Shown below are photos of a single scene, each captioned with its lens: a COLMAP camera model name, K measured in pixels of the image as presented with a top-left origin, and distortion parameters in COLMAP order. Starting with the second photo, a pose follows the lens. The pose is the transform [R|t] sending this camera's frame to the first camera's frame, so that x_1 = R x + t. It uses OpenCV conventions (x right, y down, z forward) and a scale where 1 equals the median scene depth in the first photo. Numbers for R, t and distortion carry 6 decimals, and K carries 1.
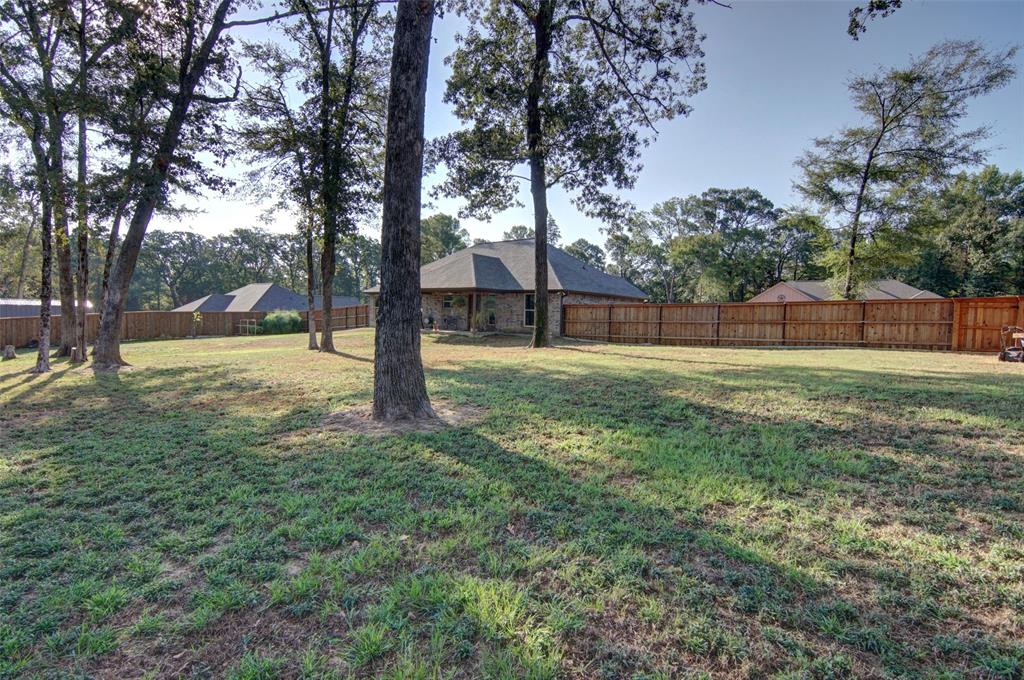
lens RADIAL K [[469.0, 0, 466.0], [0, 469.0, 339.4], [0, 0, 1]] dist [-0.000917, -0.000142]
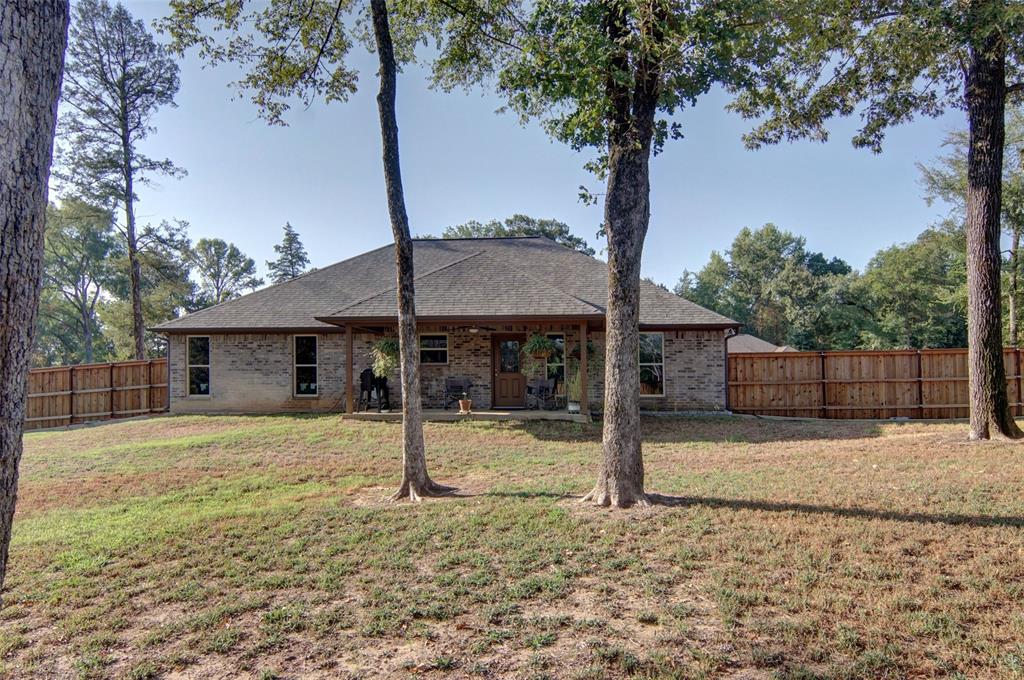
lens RADIAL K [[662.5, 0, 512.0], [0, 662.5, 340.0], [0, 0, 1]] dist [0.038142, 0.000462]
pose [[0.814447, 0.014473, 0.580058, -0.172820], [0.052597, 0.993732, -0.098645, -0.010060], [-0.577849, 0.110850, 0.808580, 0.191861]]
